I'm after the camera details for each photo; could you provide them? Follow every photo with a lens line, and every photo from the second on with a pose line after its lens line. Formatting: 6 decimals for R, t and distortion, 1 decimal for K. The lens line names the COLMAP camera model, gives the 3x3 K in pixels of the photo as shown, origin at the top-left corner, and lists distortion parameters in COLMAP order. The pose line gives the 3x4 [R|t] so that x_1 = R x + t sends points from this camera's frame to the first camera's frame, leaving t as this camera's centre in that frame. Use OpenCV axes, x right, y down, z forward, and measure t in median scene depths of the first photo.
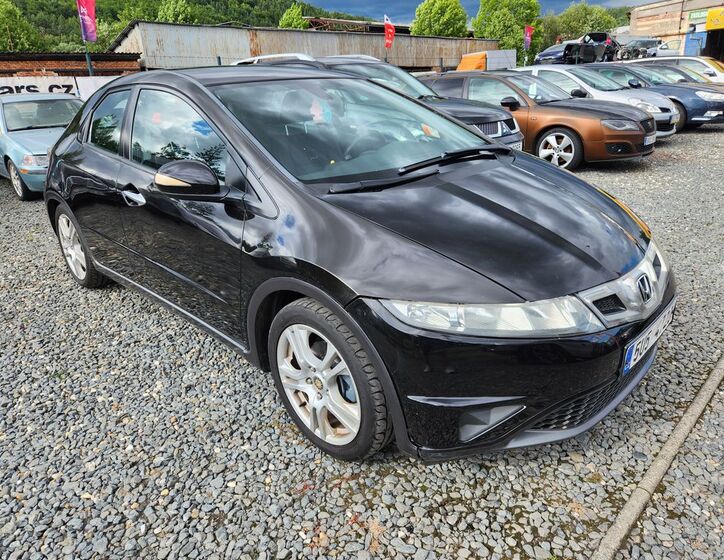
lens RADIAL K [[495.6, 0, 366.9], [0, 495.6, 281.1], [0, 0, 1]] dist [0.050663, -0.033889]
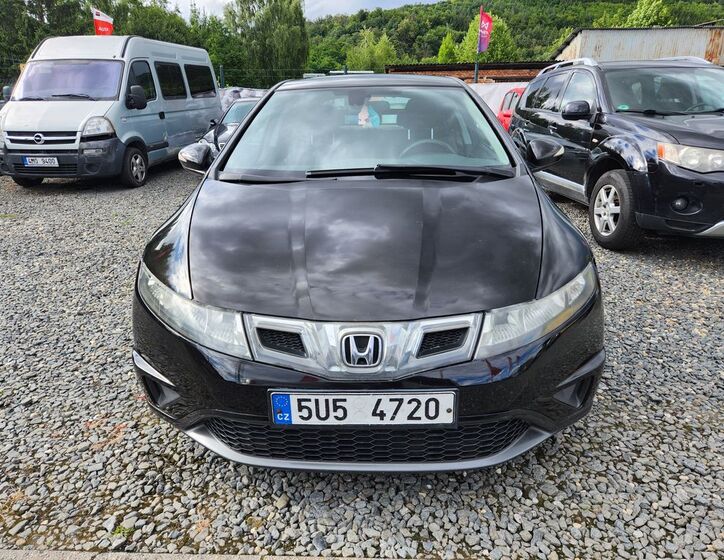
lens RADIAL K [[495.6, 0, 367.2], [0, 495.6, 278.8], [0, 0, 1]] dist [0.050663, -0.033889]
pose [[0.679872, 0.275531, -0.679601, 1.140386], [-0.285439, 0.953076, 0.100853, -0.188078], [0.675499, 0.125417, 0.726616, 0.439924]]
